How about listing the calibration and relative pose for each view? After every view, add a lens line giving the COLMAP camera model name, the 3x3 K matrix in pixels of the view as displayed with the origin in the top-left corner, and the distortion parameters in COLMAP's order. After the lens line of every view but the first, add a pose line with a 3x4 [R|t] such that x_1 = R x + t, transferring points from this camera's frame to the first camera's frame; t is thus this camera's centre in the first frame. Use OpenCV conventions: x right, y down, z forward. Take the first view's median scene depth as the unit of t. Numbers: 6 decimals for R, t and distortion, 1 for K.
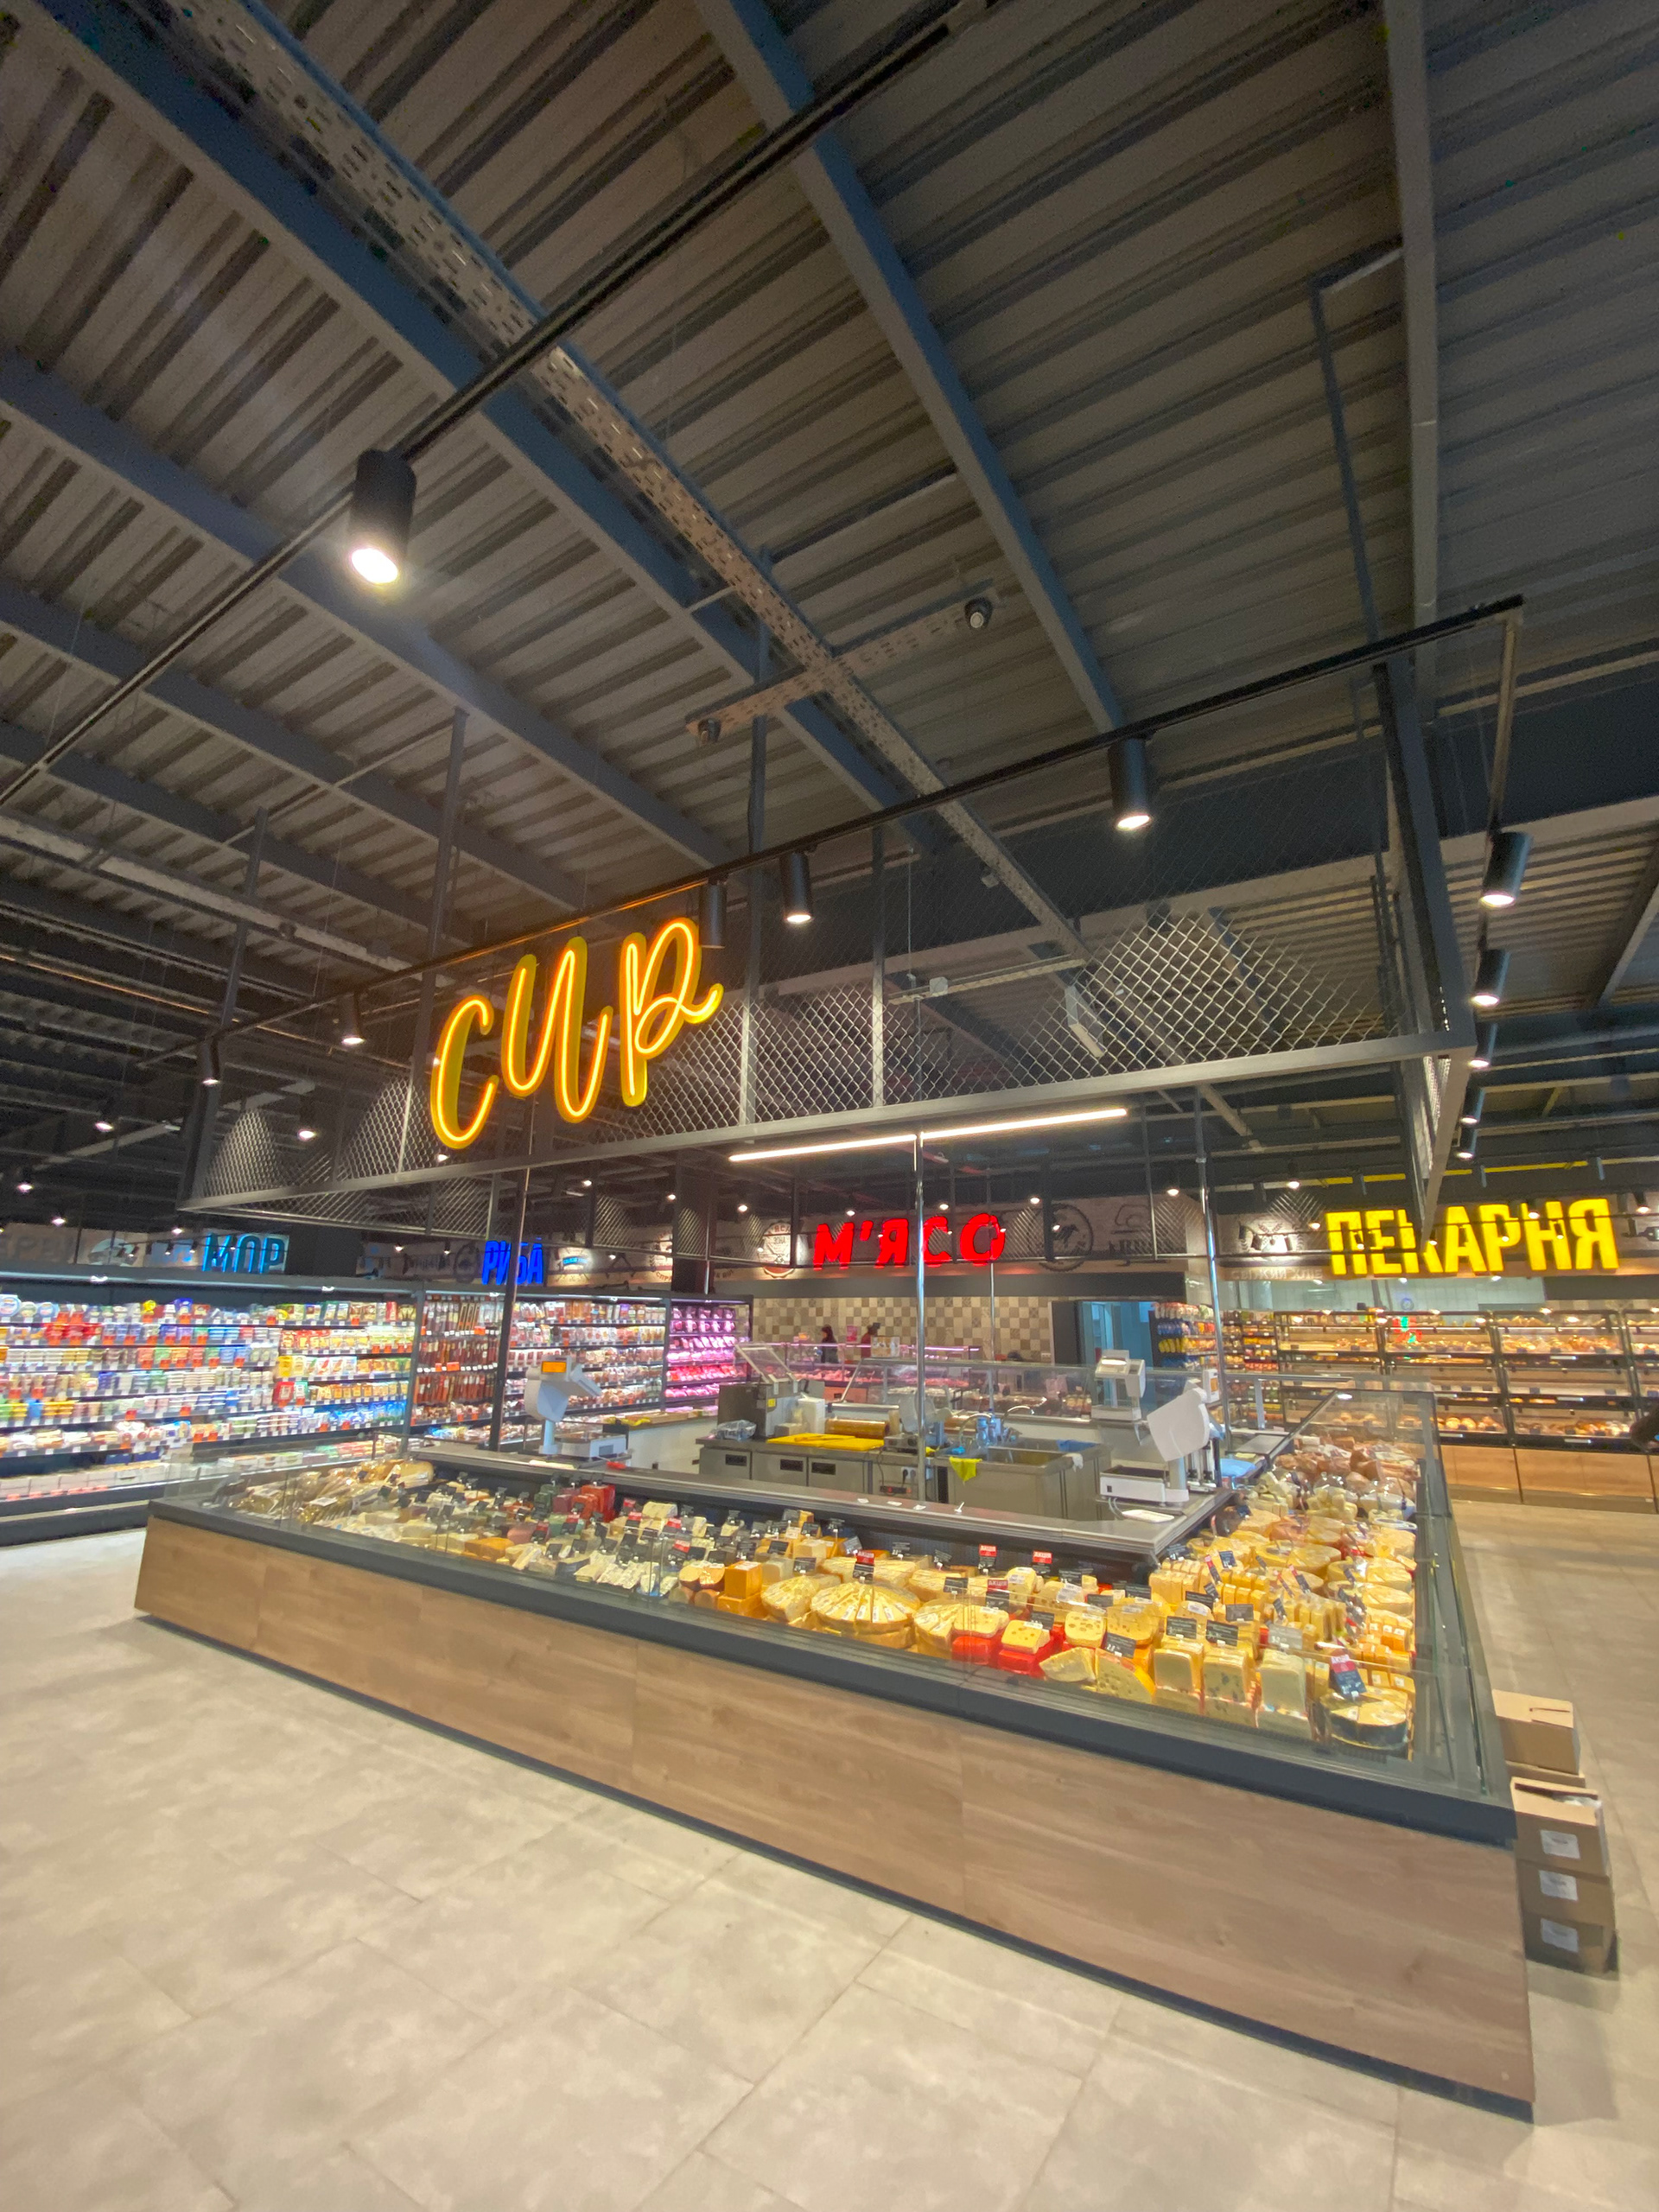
lens RADIAL K [[897.7, 0, 847.2], [0, 897.7, 1100.8], [0, 0, 1]] dist [-0.003342, -0.008270]
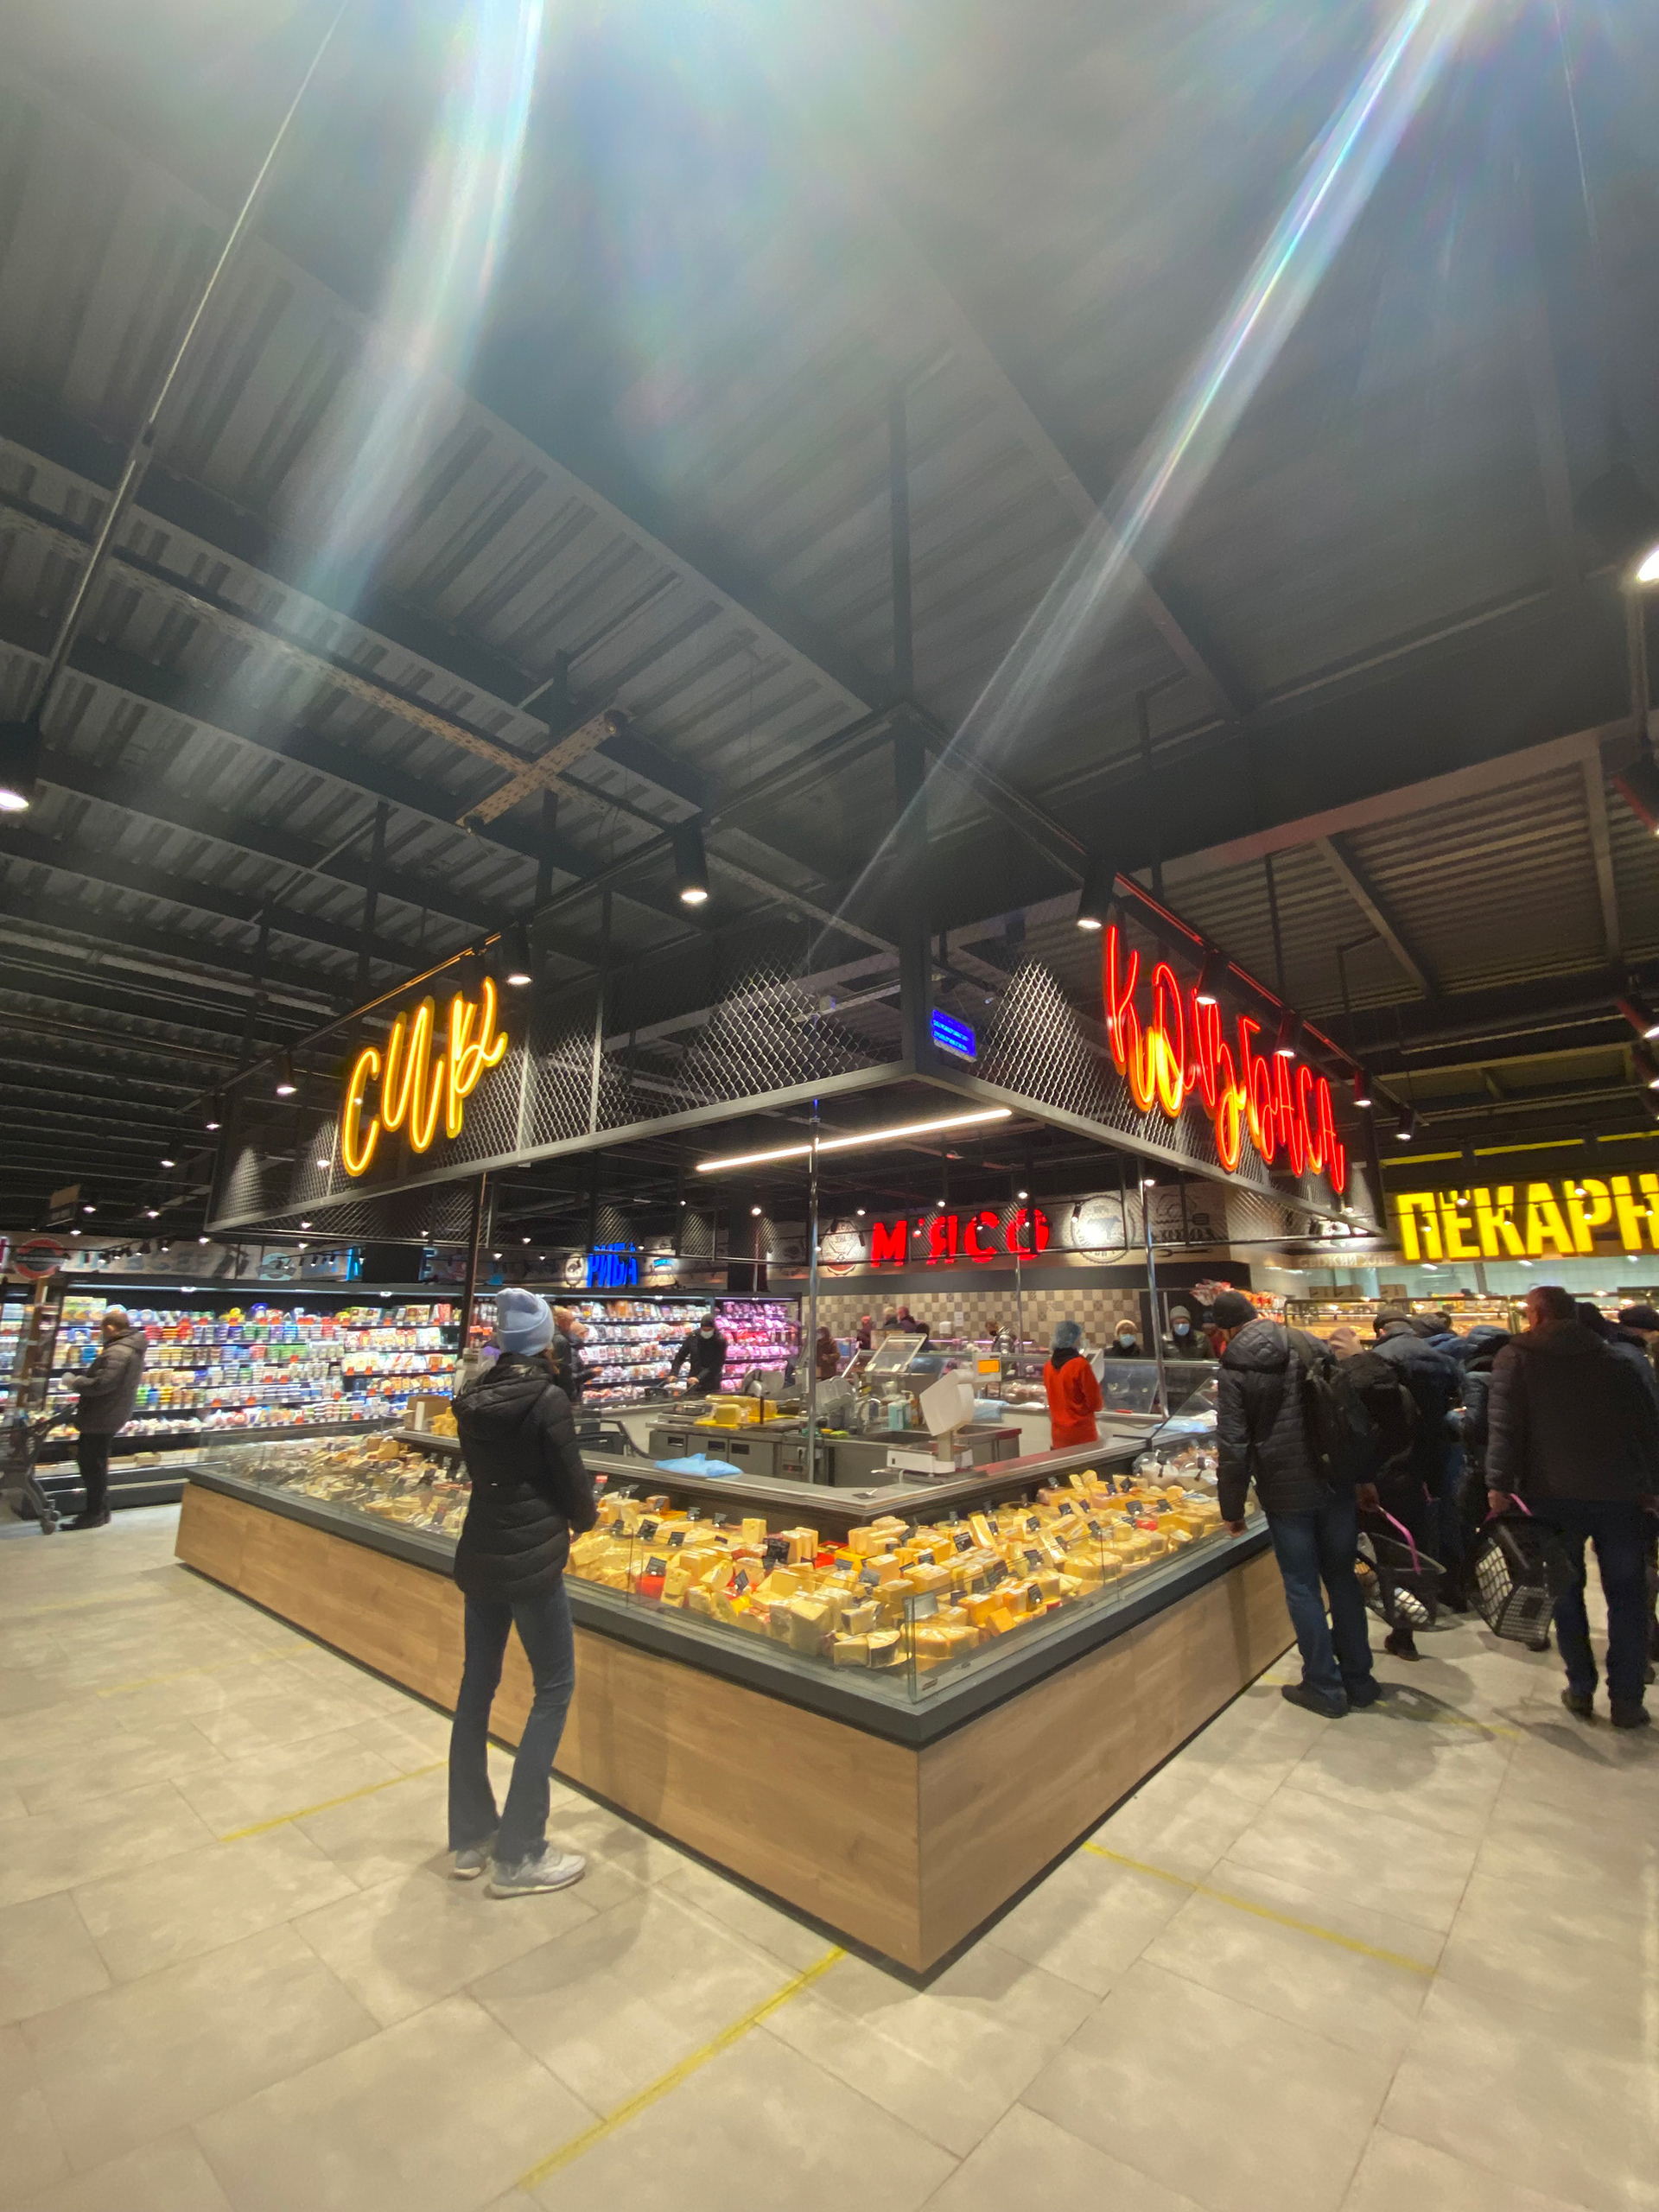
lens RADIAL K [[897.7, 0, 858.0], [0, 897.7, 1100.0], [0, 0, 1]] dist [-0.003342, -0.008270]
pose [[0.987642, -0.050298, -0.148434, 0.308810], [0.050676, 0.998714, -0.001234, -0.009364], [0.148306, -0.006303, 0.988921, -0.067717]]
